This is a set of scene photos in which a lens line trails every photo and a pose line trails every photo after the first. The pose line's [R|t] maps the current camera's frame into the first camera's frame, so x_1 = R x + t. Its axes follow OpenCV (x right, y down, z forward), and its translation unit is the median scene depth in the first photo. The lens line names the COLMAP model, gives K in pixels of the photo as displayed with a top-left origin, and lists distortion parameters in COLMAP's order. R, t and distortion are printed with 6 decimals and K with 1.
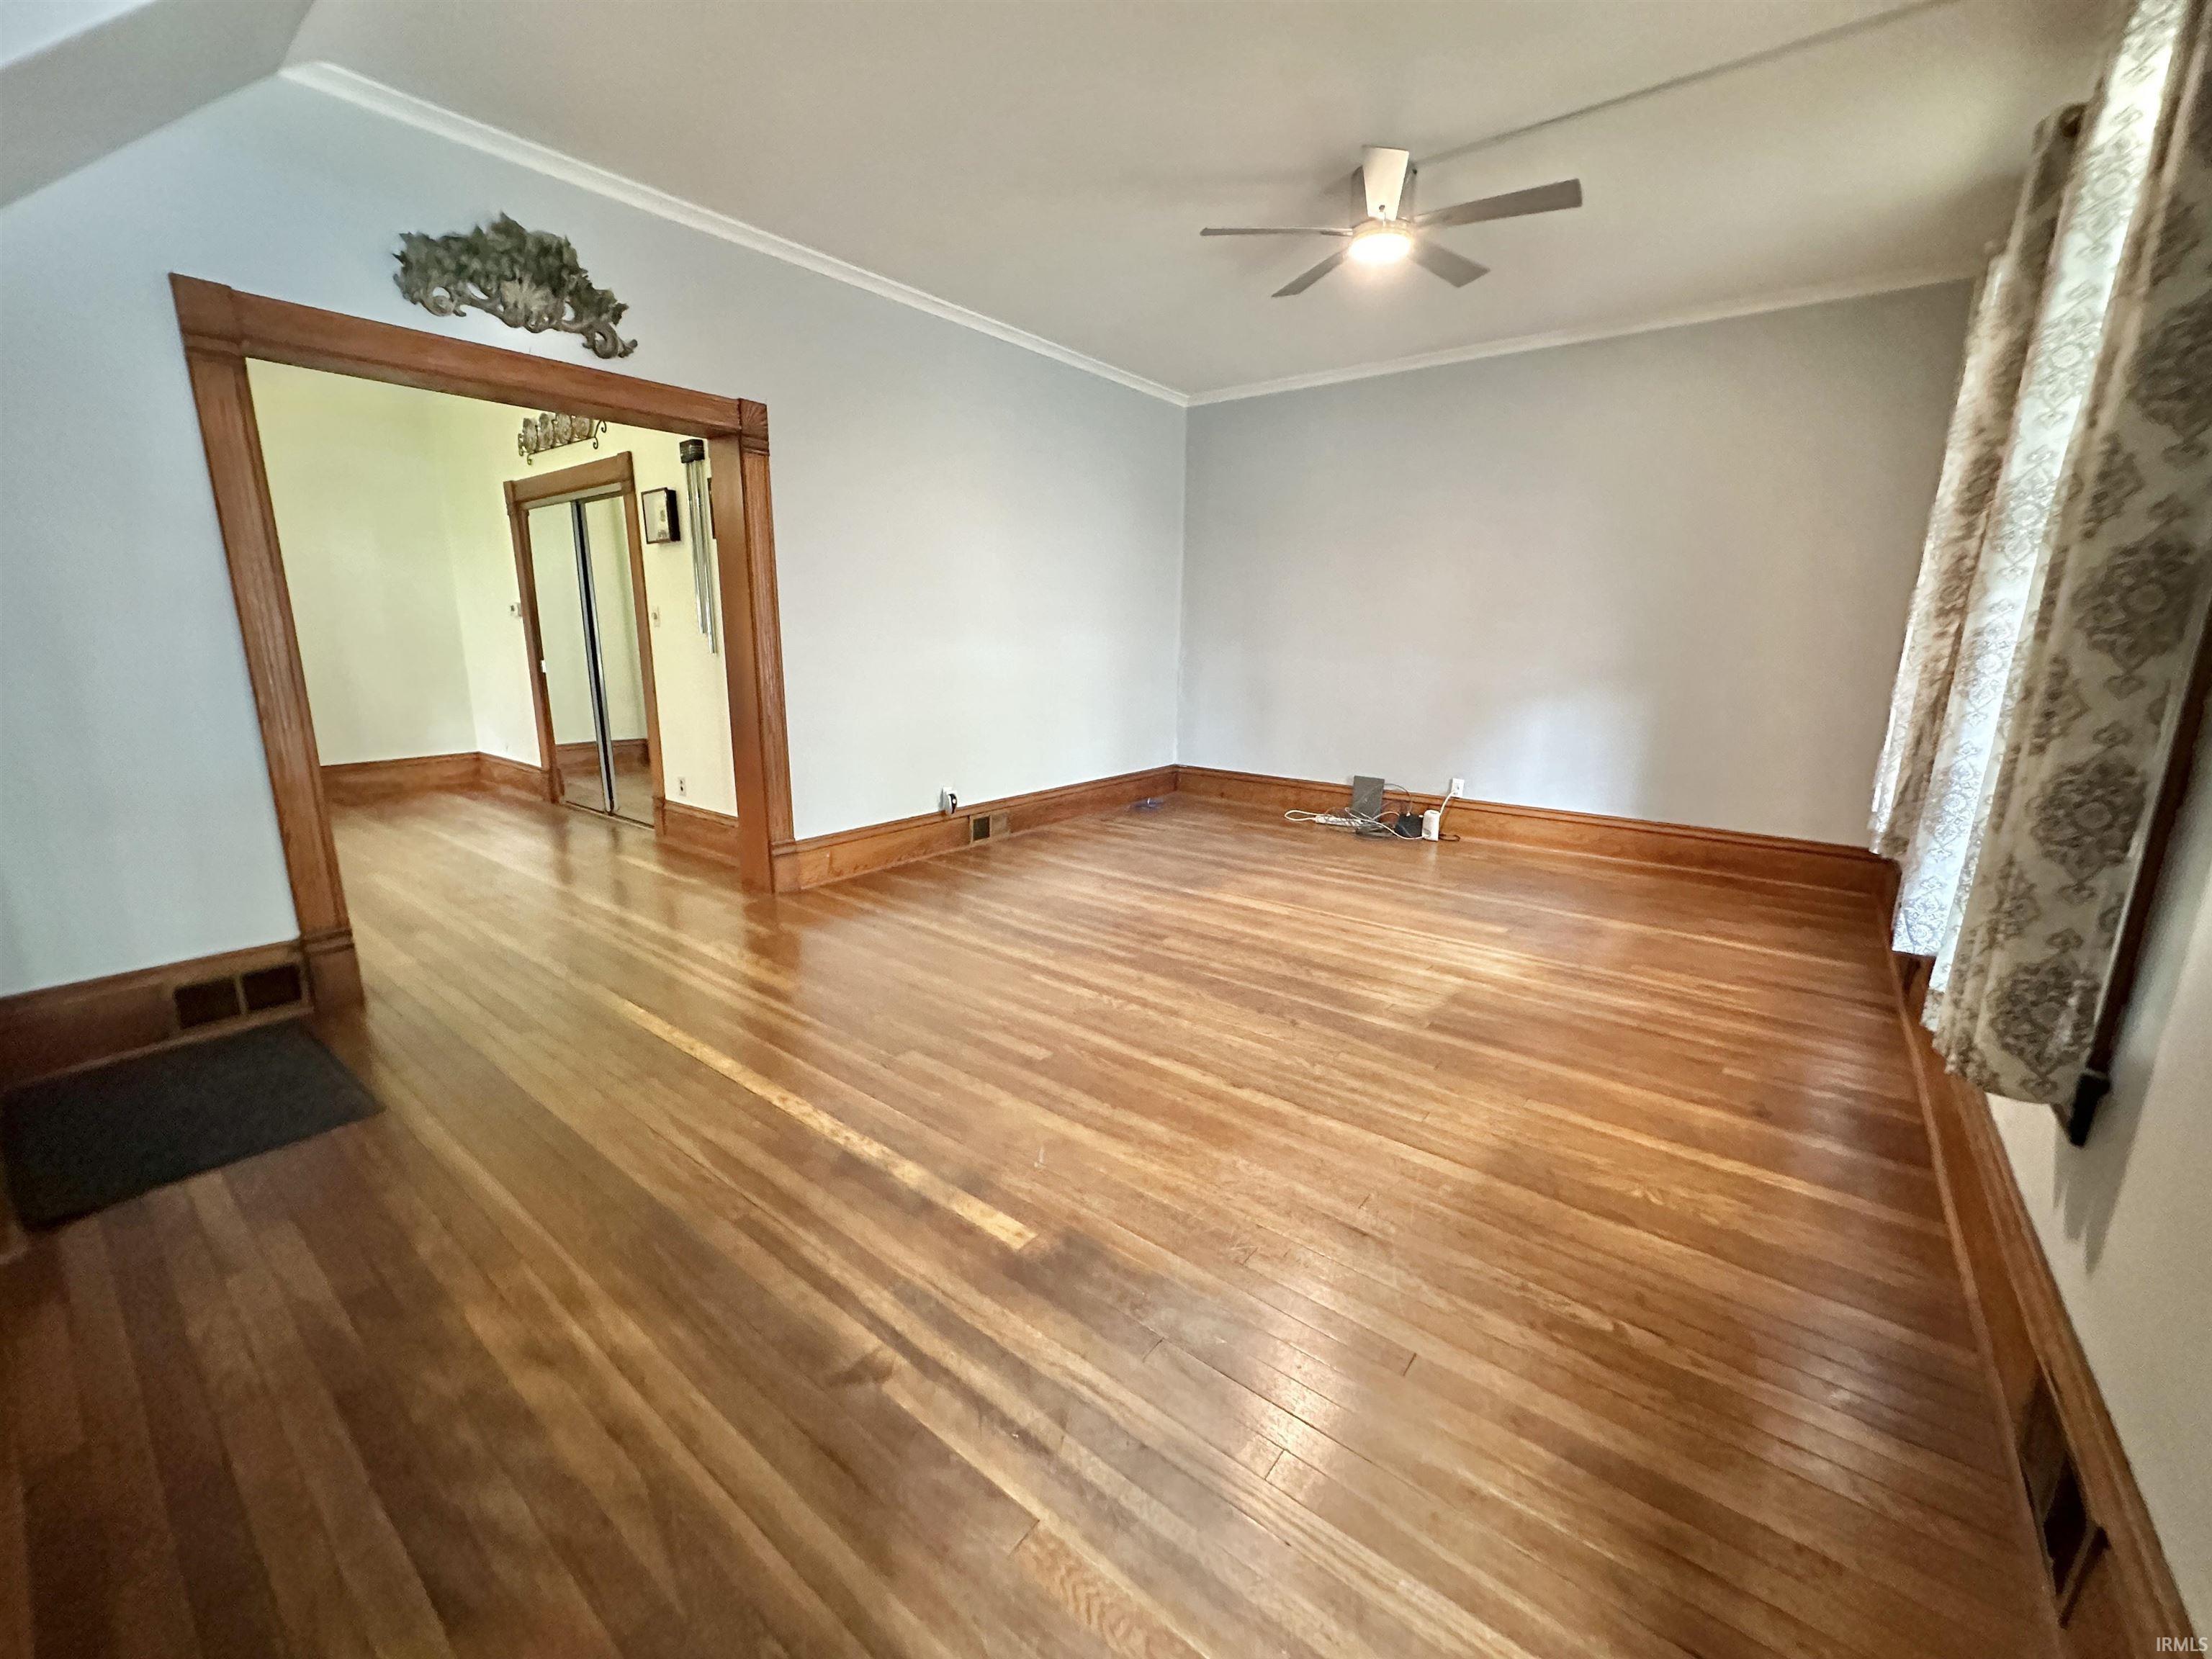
lens RADIAL K [[882.7, 0, 1104.4], [0, 882.7, 830.7], [0, 0, 1]] dist [-0.003103, 0.000515]
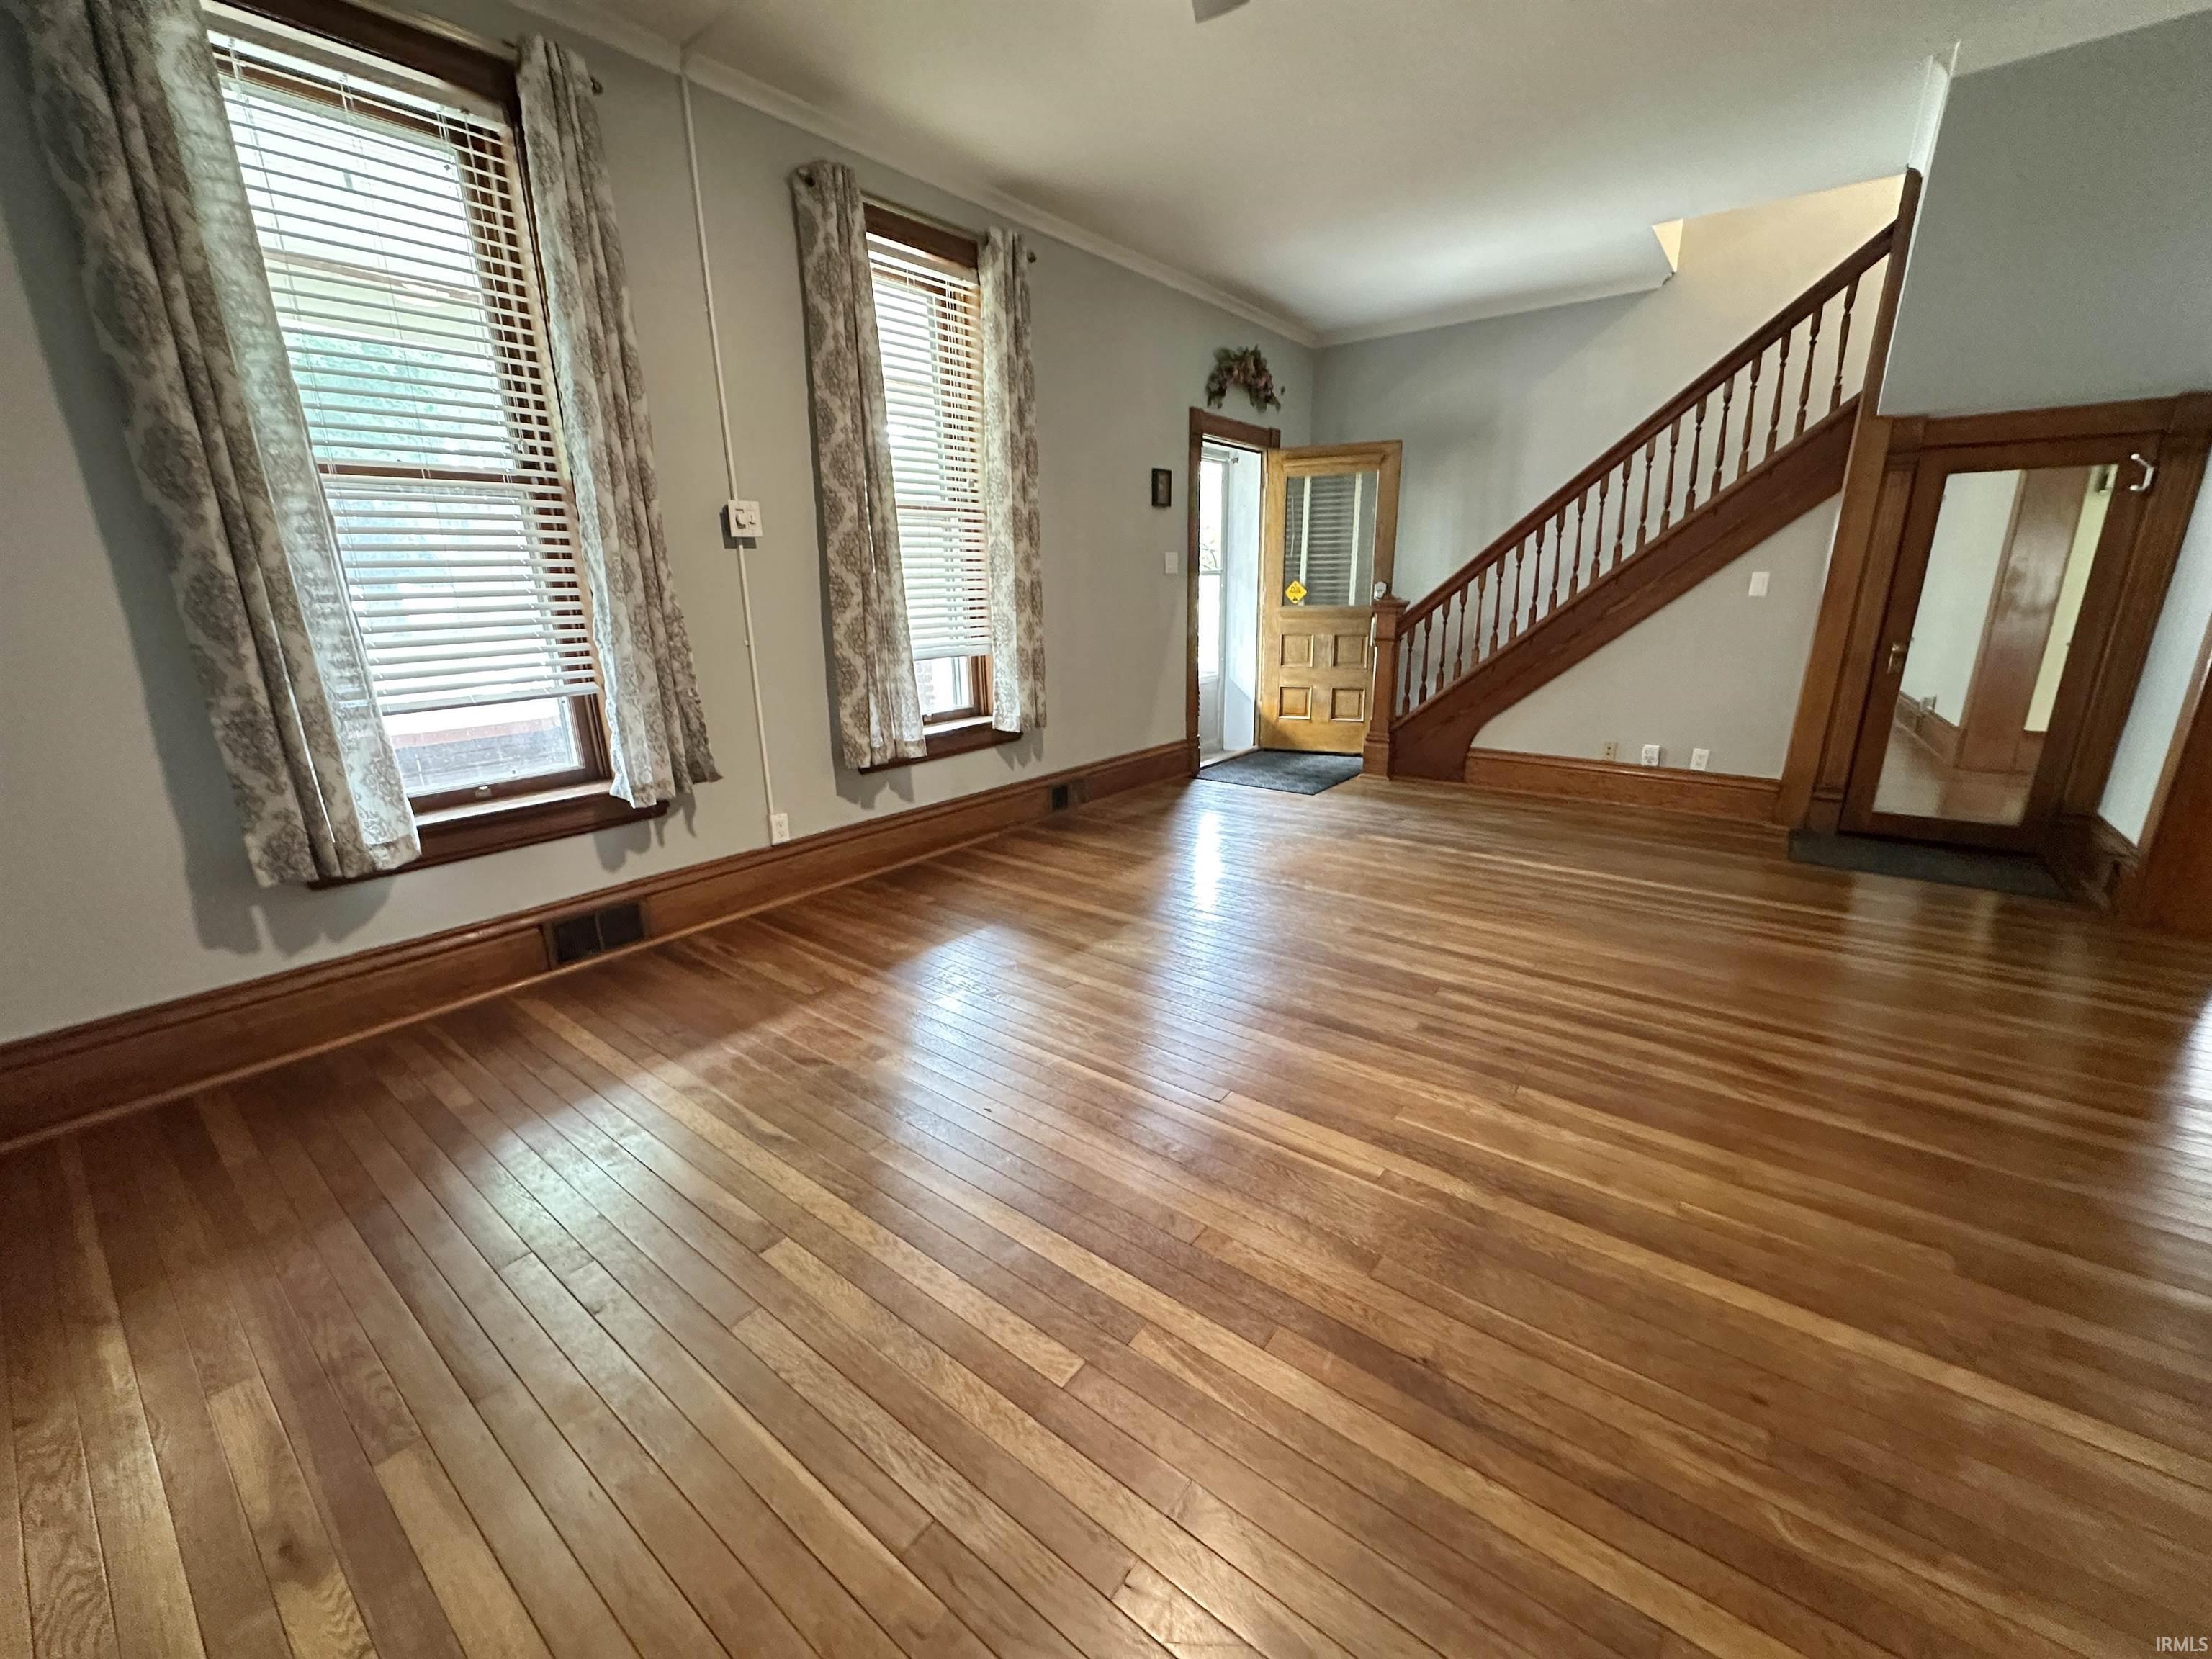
lens RADIAL K [[882.7, 0, 1112.0], [0, 882.7, 828.4], [0, 0, 1]] dist [-0.003103, 0.000515]
pose [[-0.999909, 0.009045, -0.010058, 0.297666], [0.003190, 0.880258, 0.474484, -0.322756], [0.013145, 0.474408, -0.880207, 1.465382]]
